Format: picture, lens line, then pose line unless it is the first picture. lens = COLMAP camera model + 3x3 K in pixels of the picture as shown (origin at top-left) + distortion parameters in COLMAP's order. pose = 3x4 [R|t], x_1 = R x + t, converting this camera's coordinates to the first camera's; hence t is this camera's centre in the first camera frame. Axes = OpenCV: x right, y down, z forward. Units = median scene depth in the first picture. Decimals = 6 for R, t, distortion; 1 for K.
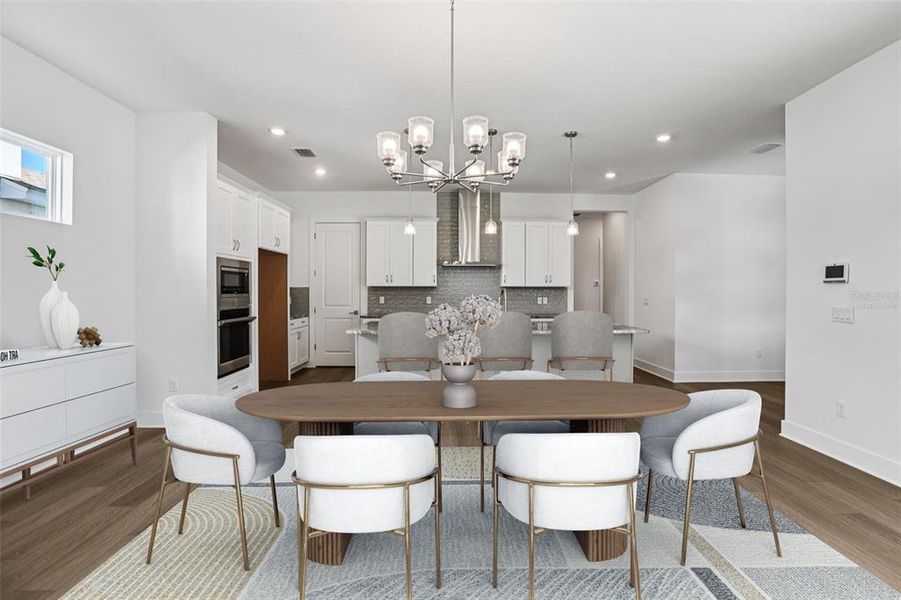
lens RADIAL K [[413.0, 0, 464.2], [0, 413.0, 288.1], [0, 0, 1]] dist [-0.000523, -0.000093]
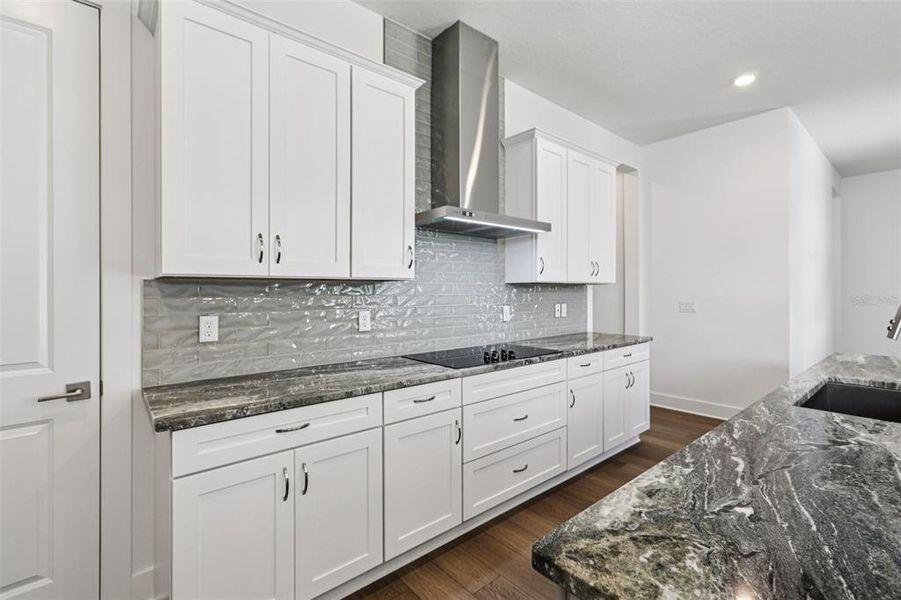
lens RADIAL K [[413.0, 0, 464.2], [0, 413.0, 288.1], [0, 0, 1]] dist [-0.000523, -0.000093]
pose [[0.778339, 0.000564, 0.627844, -0.238664], [0.000339, 0.999999, -0.001319, 0.003138], [-0.627844, 0.001239, 0.778338, 0.690955]]
